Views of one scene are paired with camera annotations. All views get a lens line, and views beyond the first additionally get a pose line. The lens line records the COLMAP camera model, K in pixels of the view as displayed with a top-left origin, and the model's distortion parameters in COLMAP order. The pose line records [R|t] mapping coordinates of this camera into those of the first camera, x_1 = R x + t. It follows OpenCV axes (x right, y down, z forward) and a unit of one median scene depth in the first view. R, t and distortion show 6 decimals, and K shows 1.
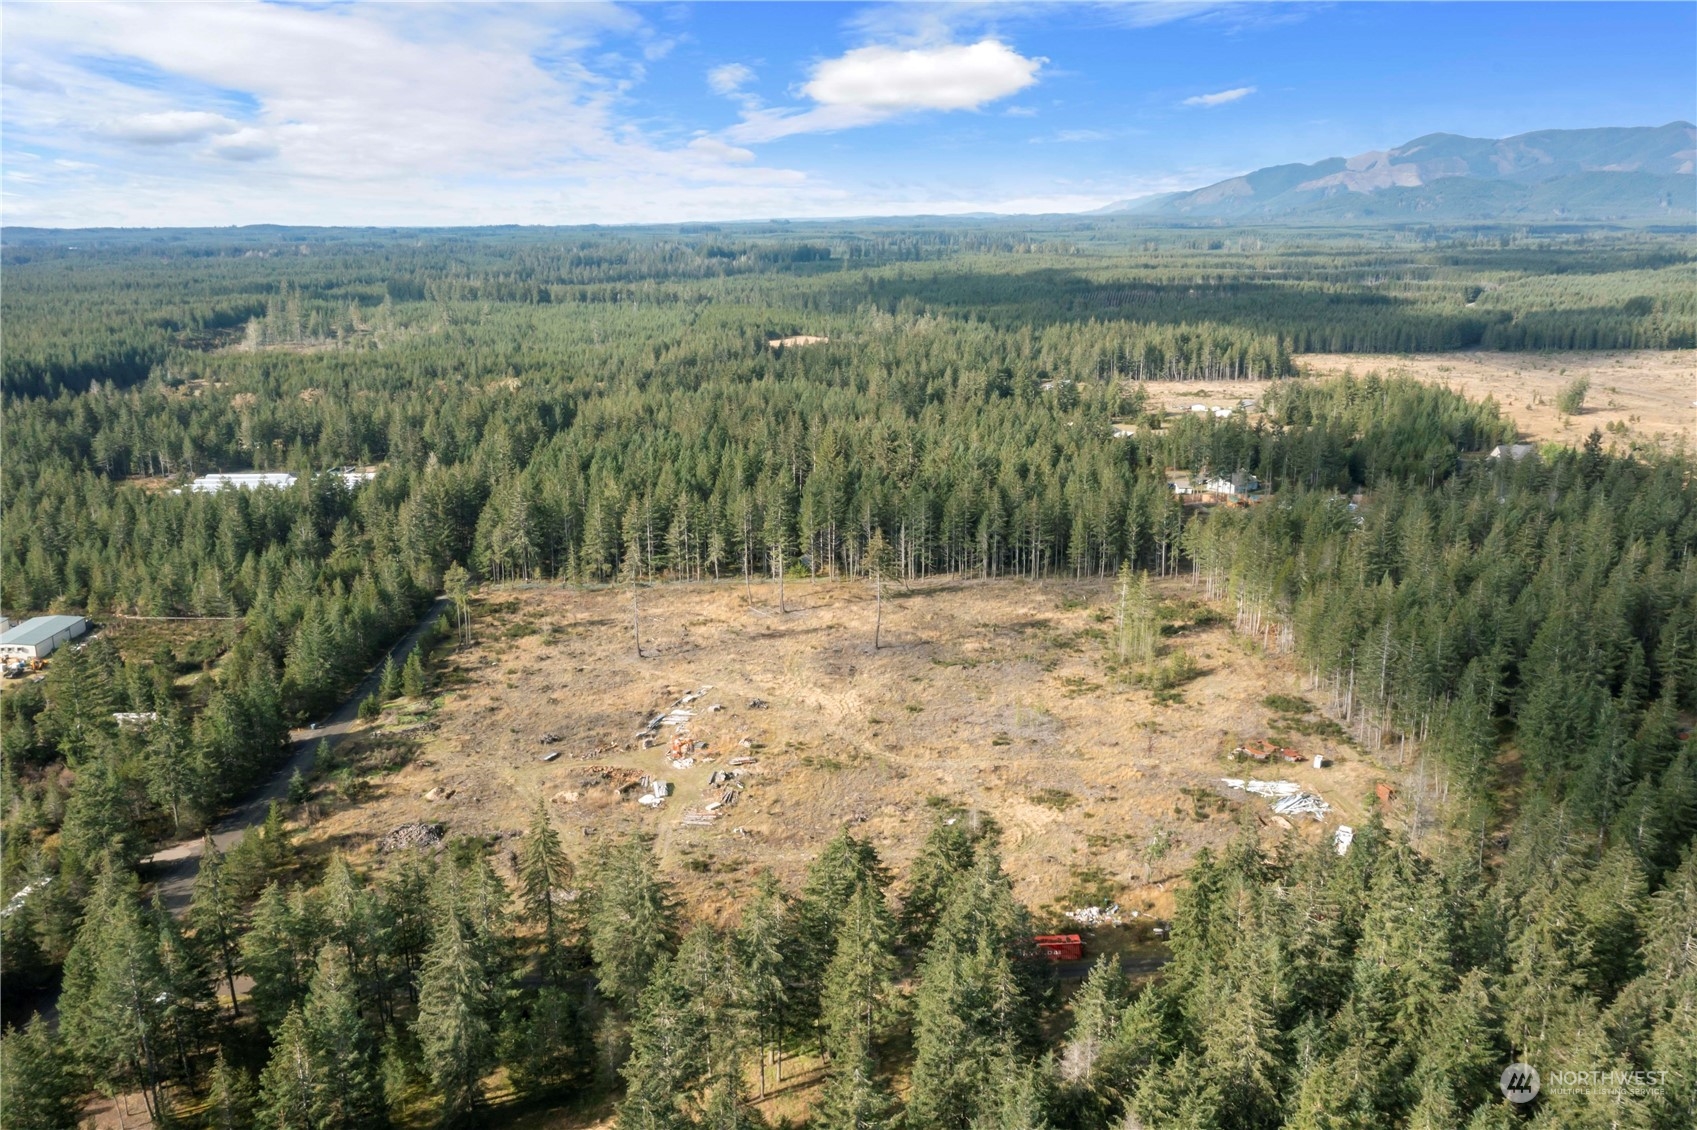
lens RADIAL K [[1367.0, 0, 856.4], [0, 1367.0, 559.8], [0, 0, 1]] dist [0.002709, 0.004532]
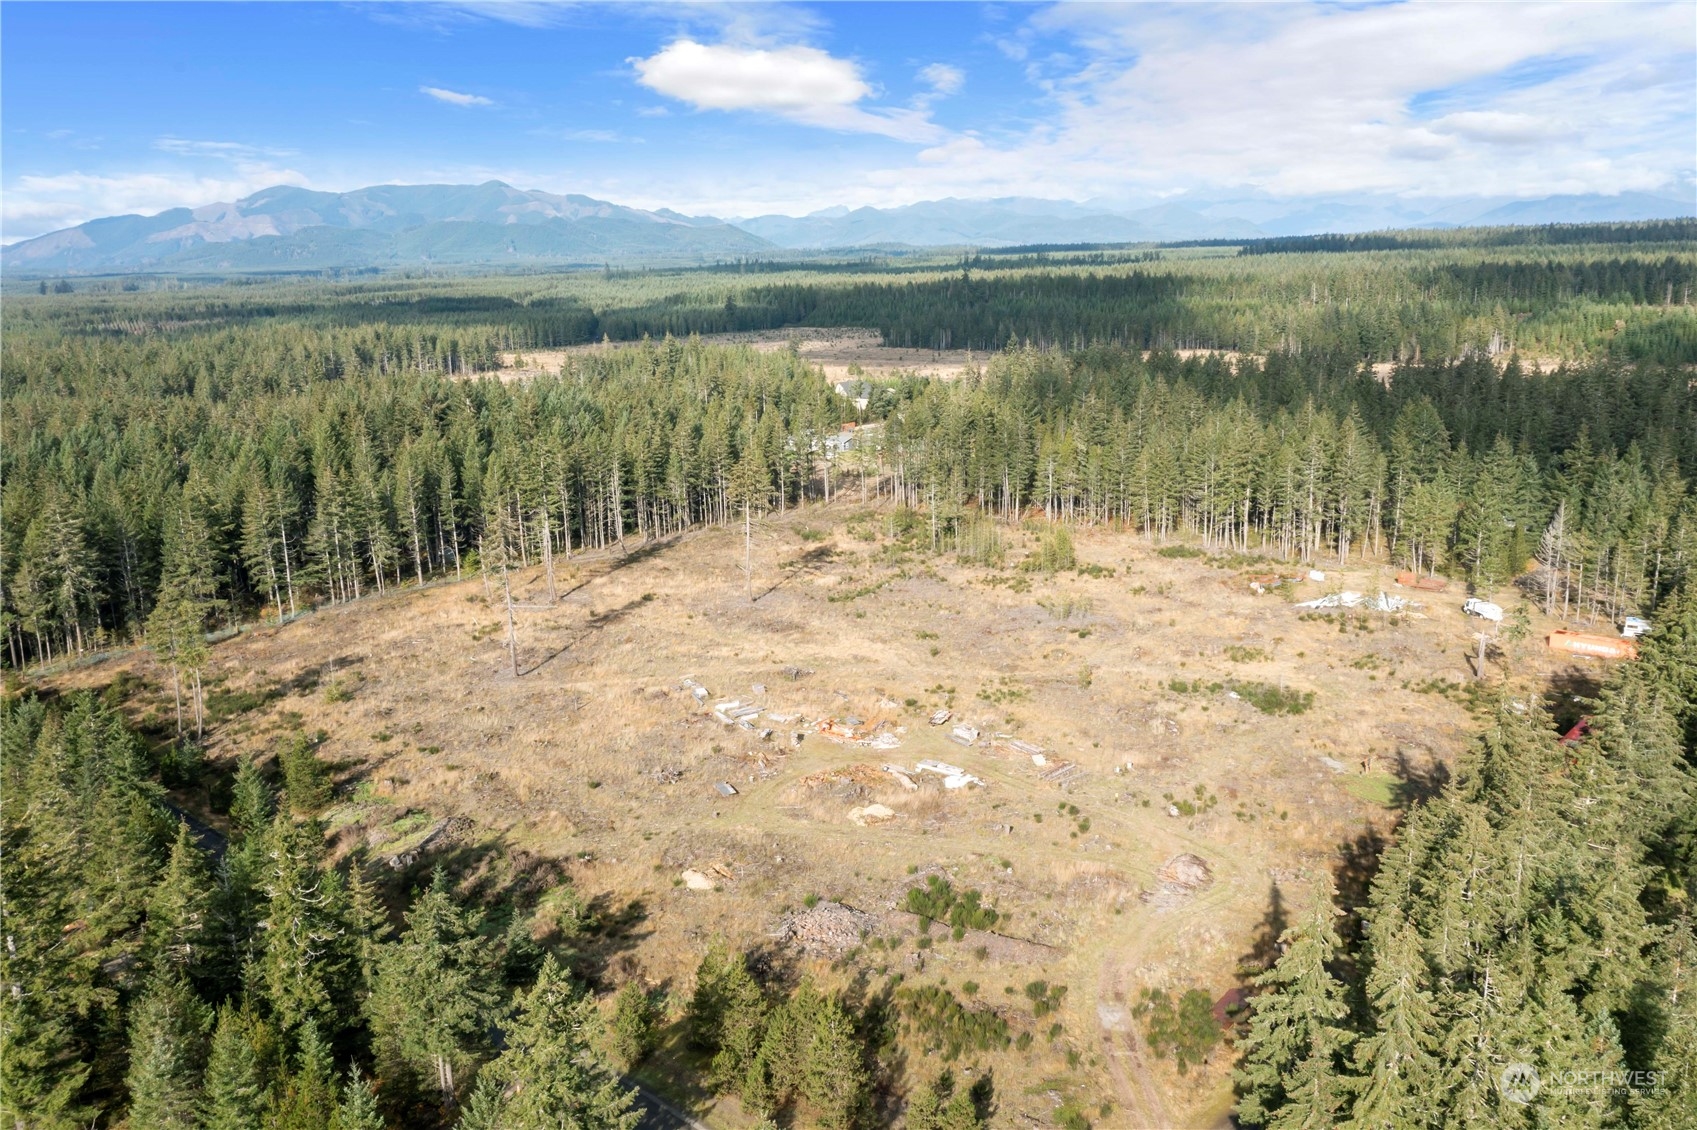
lens RADIAL K [[1347.7, 0, 858.1], [0, 1347.7, 563.5], [0, 0, 1]] dist [-0.002127, 0.014914]
pose [[0.701765, -0.172562, 0.691194, -0.202125], [0.196008, 0.979544, 0.045546, 0.008293], [-0.684914, 0.103517, 0.721233, 0.167537]]
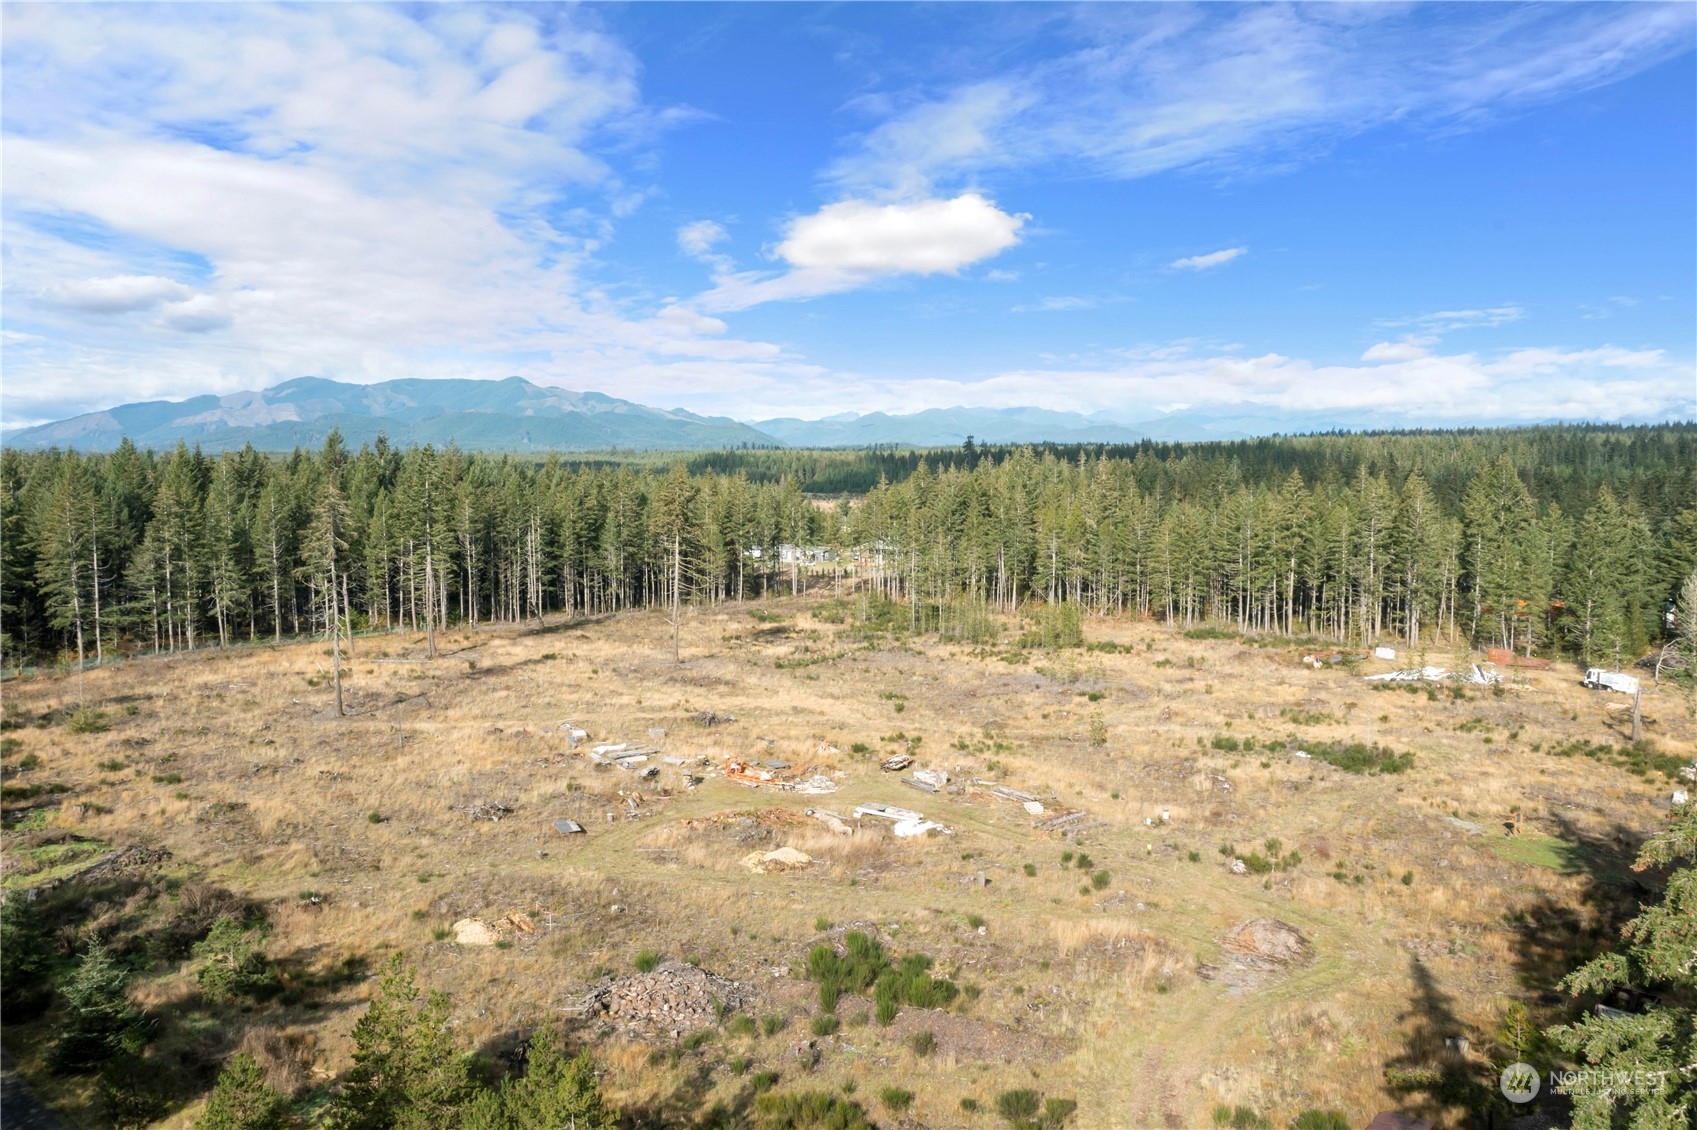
lens RADIAL K [[1347.7, 0, 858.1], [0, 1347.7, 563.5], [0, 0, 1]] dist [-0.002127, 0.014914]
pose [[0.707013, -0.048950, 0.705505, -0.153695], [0.169195, 0.980338, -0.101538, 0.041141], [-0.686663, 0.191157, 0.701394, 0.211951]]
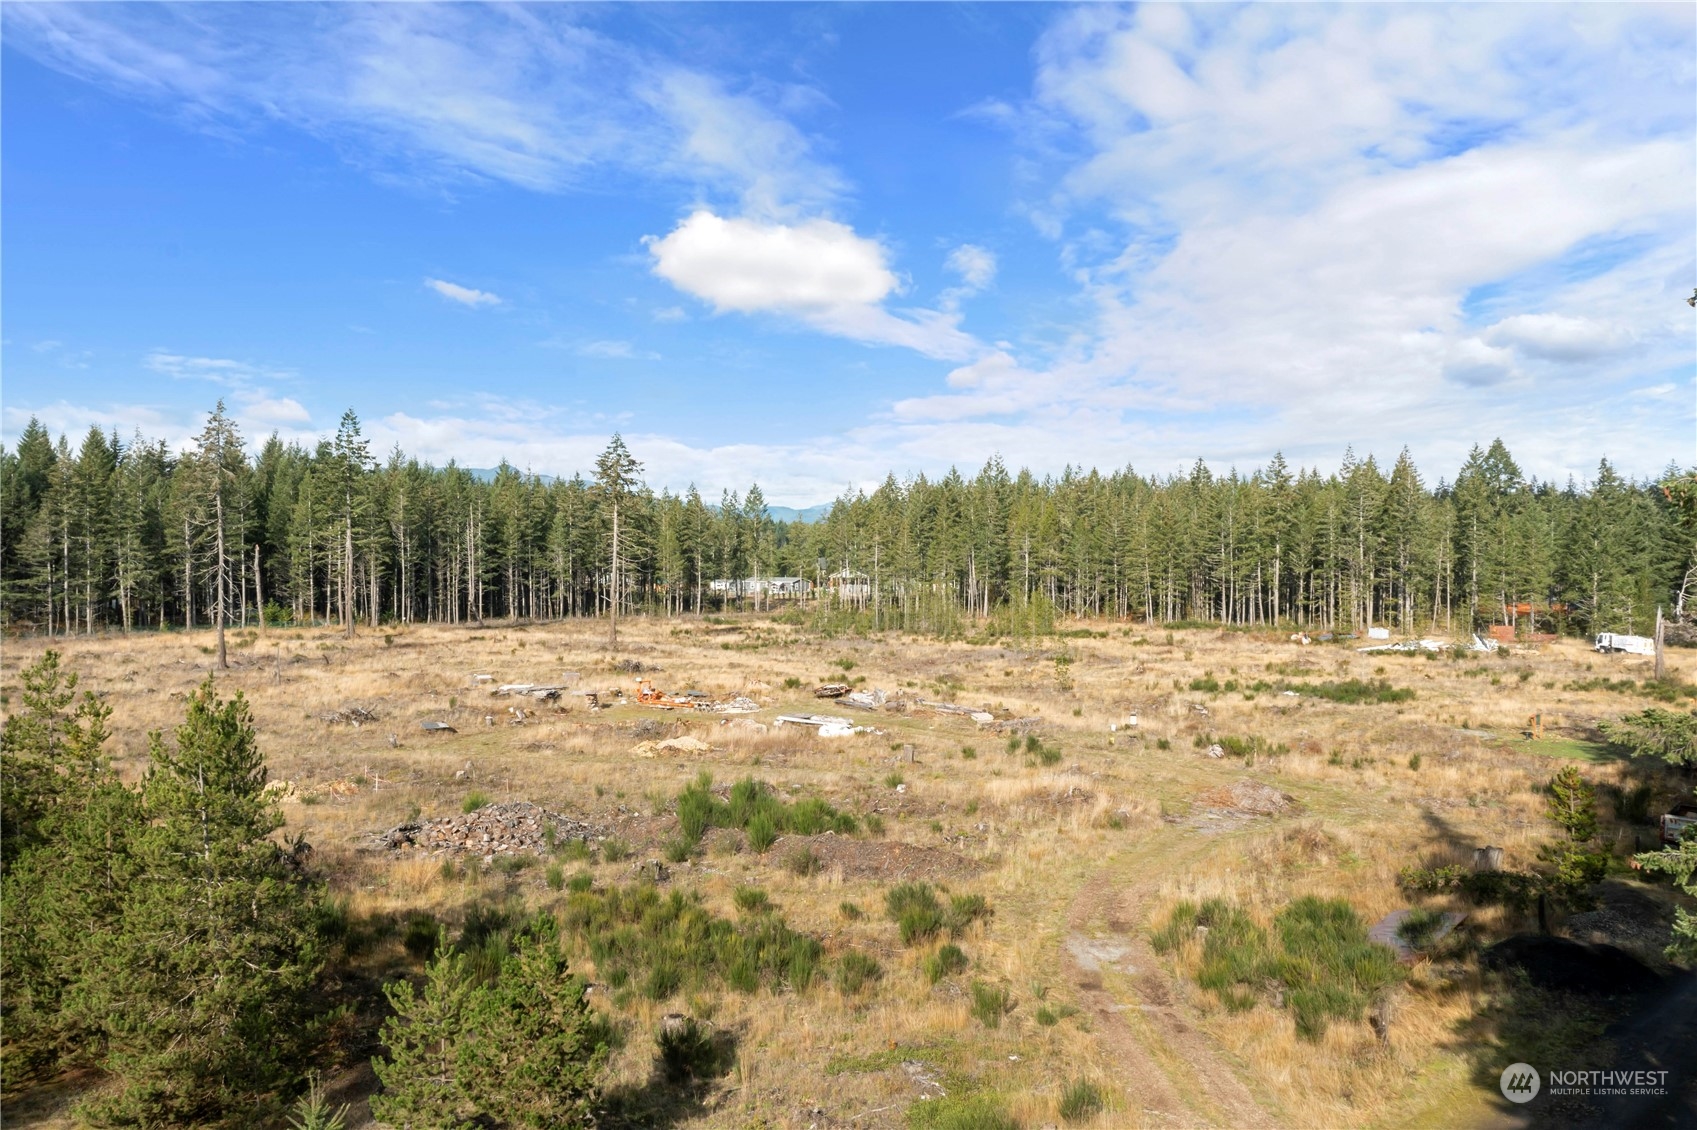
lens RADIAL K [[1347.7, 0, 858.1], [0, 1347.7, 563.5], [0, 0, 1]] dist [-0.002127, 0.014914]
pose [[0.701601, -0.003650, 0.712561, -0.136290], [0.172790, 0.971013, -0.165159, 0.061396], [-0.691303, 0.238999, 0.681894, 0.225019]]
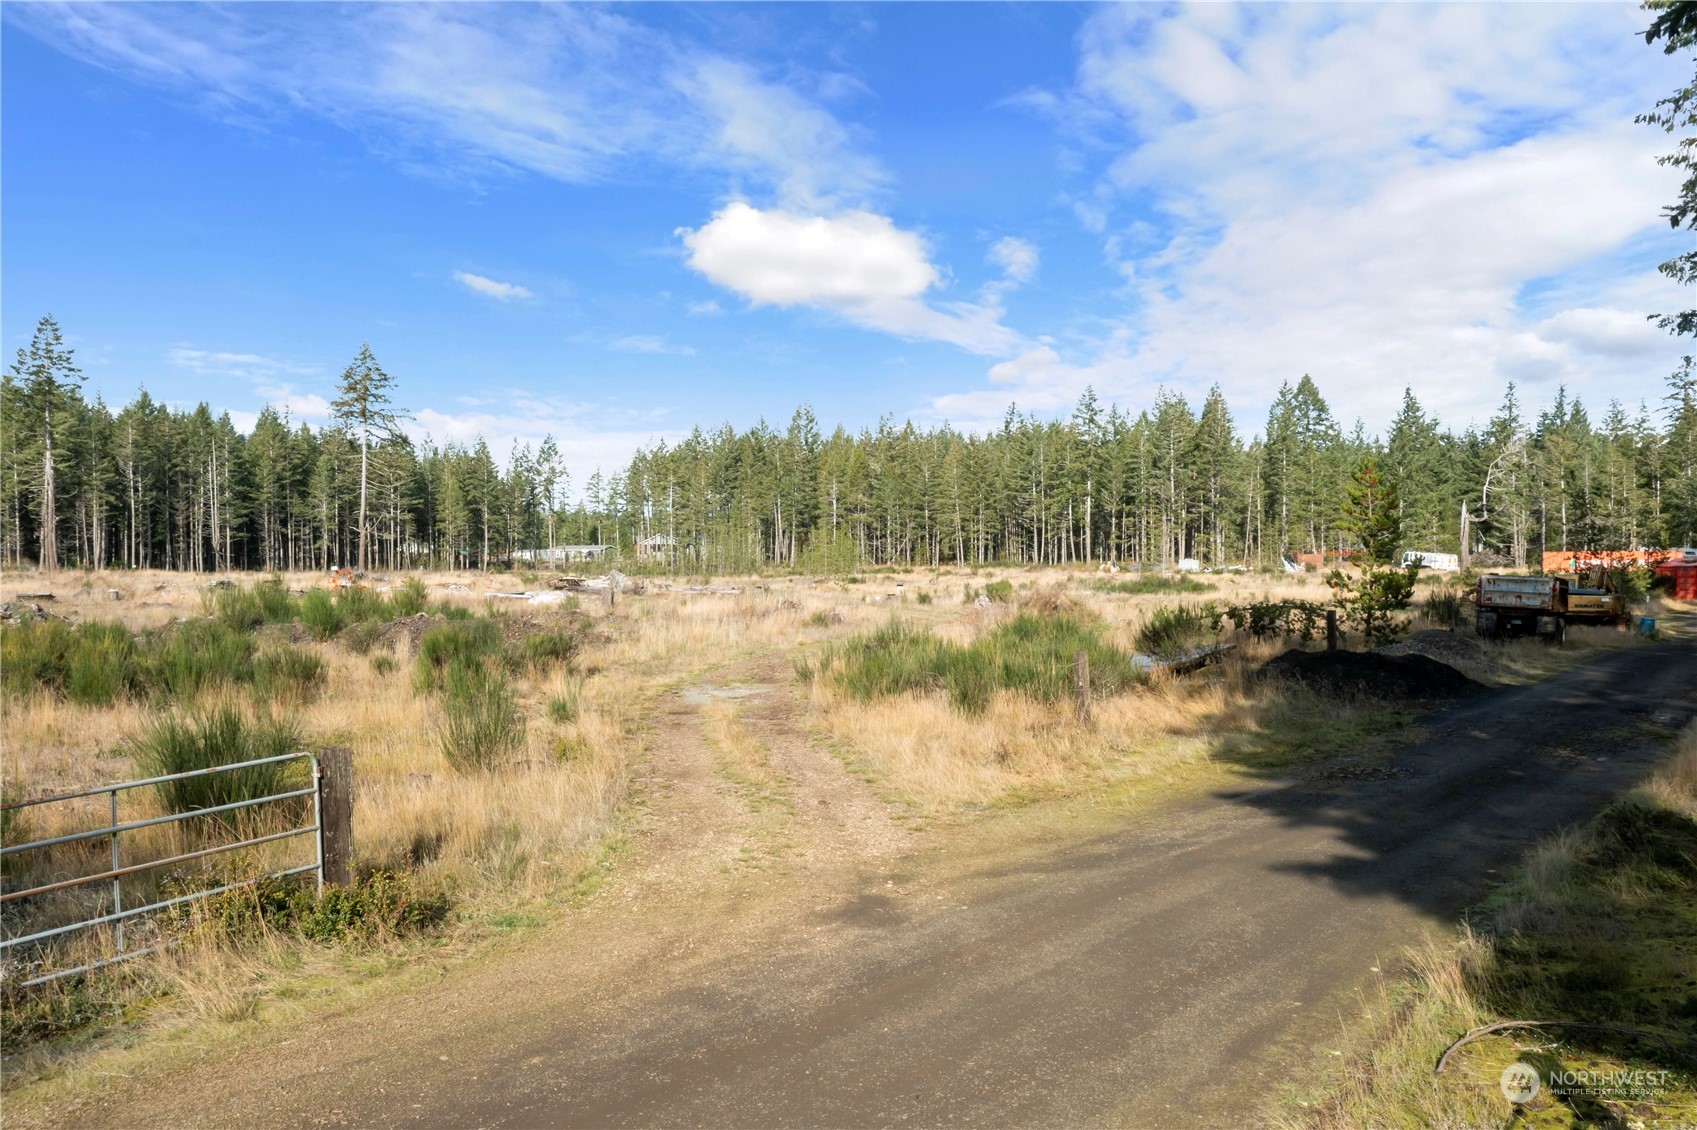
lens RADIAL K [[1351.4, 0, 856.7], [0, 1351.4, 565.9], [0, 0, 1]] dist [-0.001572, 0.009824]
pose [[0.613830, -0.007276, 0.789404, -0.117174], [0.197174, 0.969678, -0.144382, 0.072902], [-0.764418, 0.244276, 0.596653, 0.233329]]
